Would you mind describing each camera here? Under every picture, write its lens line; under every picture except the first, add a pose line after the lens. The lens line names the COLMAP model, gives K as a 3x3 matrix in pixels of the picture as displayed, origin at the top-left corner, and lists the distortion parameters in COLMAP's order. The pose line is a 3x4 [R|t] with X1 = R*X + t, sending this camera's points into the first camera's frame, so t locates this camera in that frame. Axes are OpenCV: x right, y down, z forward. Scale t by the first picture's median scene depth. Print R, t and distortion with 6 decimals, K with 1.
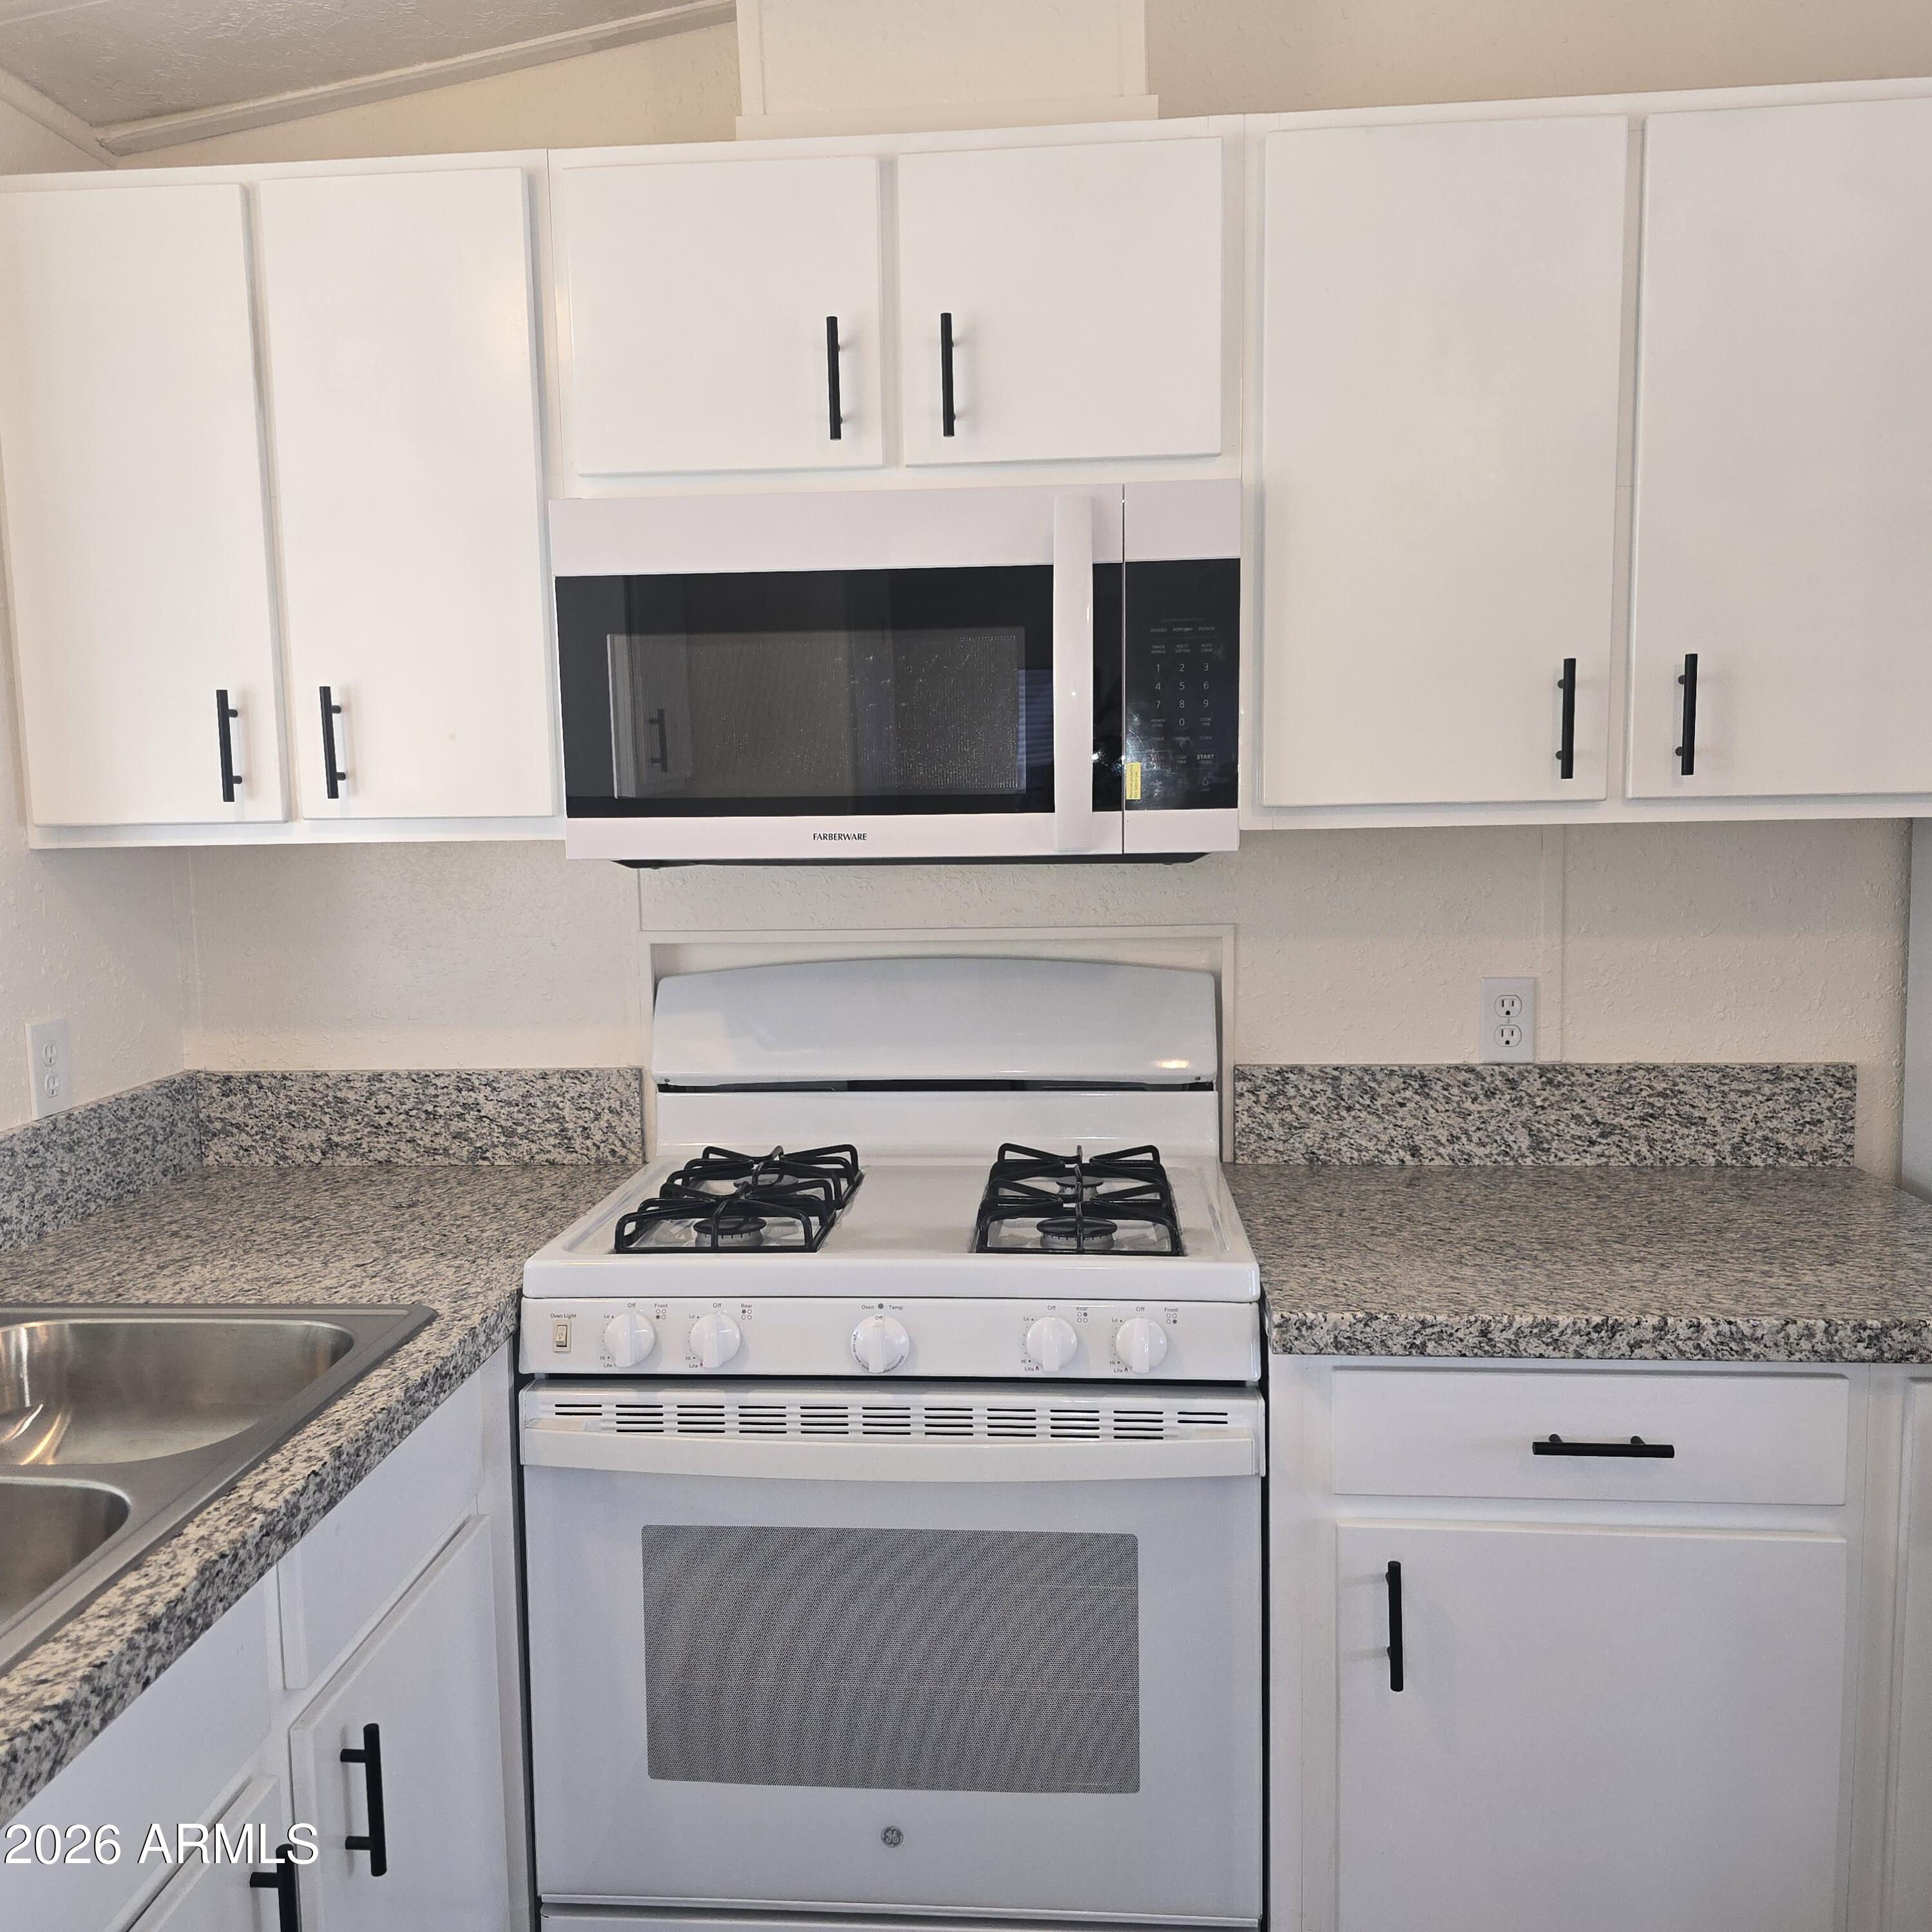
lens RADIAL K [[1719.7, 0, 938.9], [0, 1719.7, 978.4], [0, 0, 1]] dist [0.085778, -0.104738]
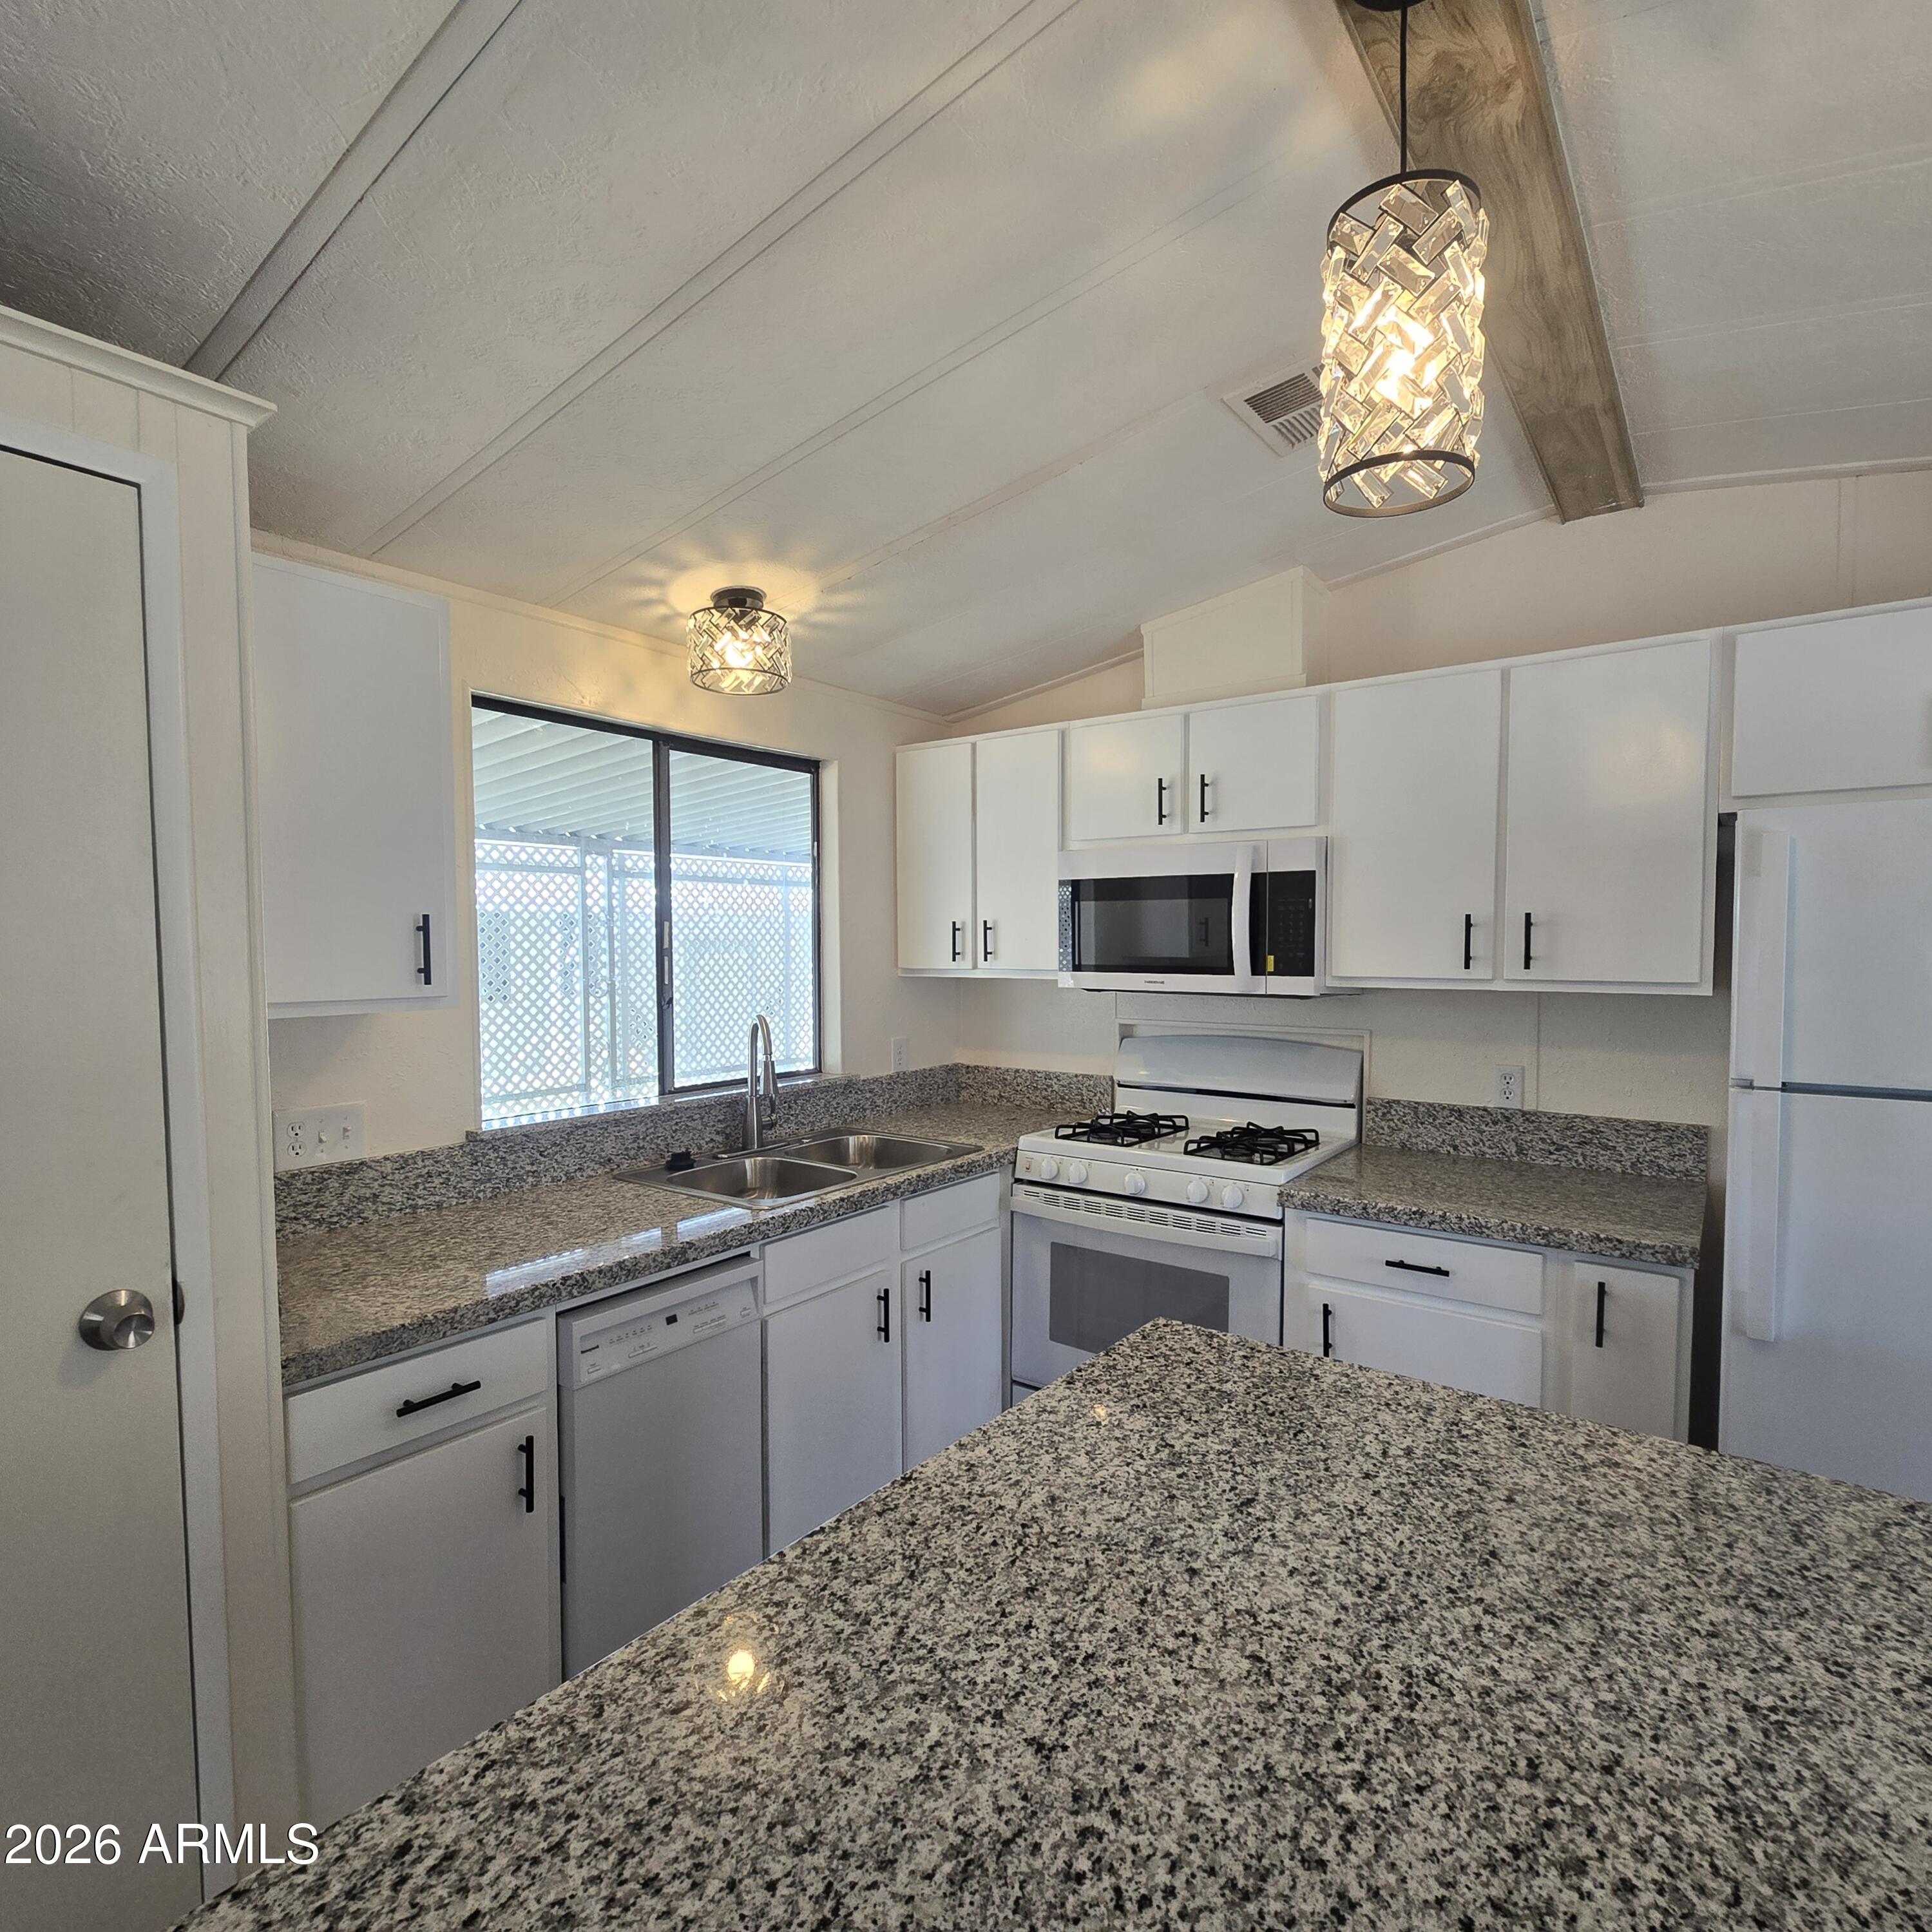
lens RADIAL K [[1052.3, 0, 973.8], [0, 1052.3, 988.8], [0, 0, 1]] dist [-0.003729, 0.000136]
pose [[0.853073, 0.040728, -0.520199, 0.496986], [-0.072095, 0.996587, -0.040203, 0.005536], [0.516786, 0.071800, 0.853098, -0.408277]]
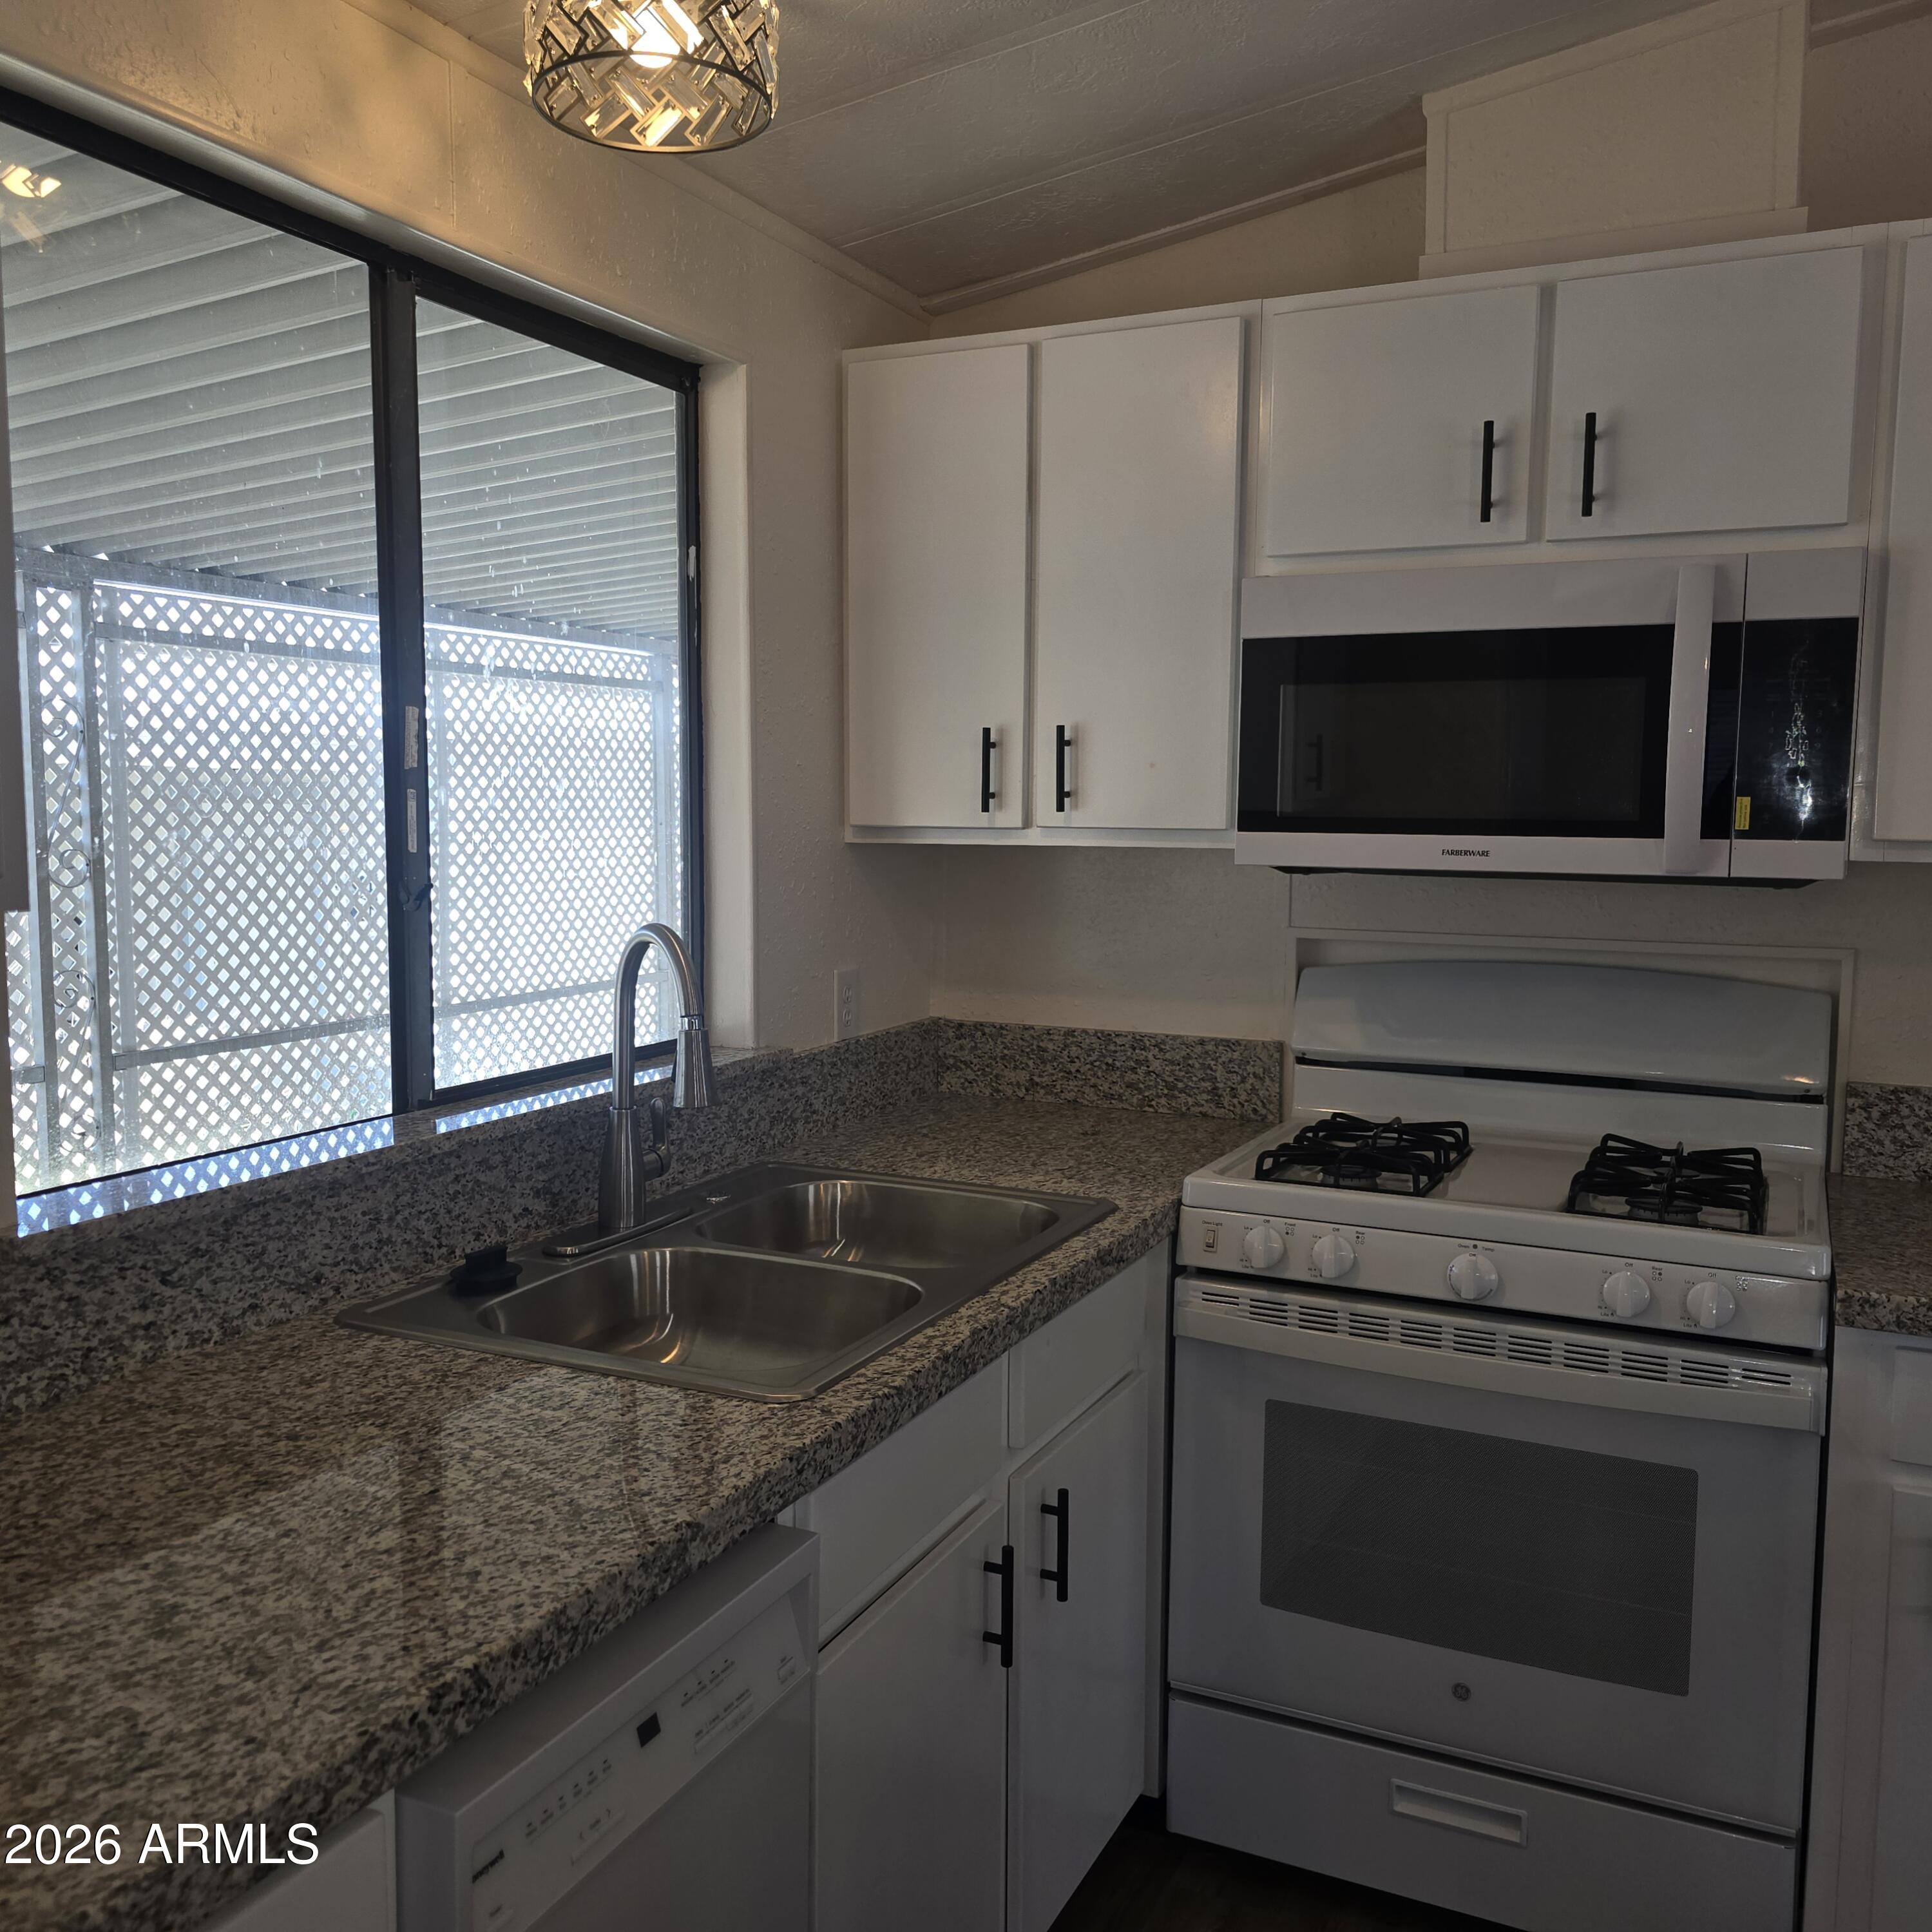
lens RADIAL K [[1719.7, 0, 956.6], [0, 1719.7, 958.8], [0, 0, 1]] dist [0.085778, -0.104738]
pose [[0.934933, 0.058849, -0.349911, 0.035886], [-0.064464, 0.997910, -0.004413, 0.017581], [0.348920, 0.026682, 0.936772, -0.233539]]
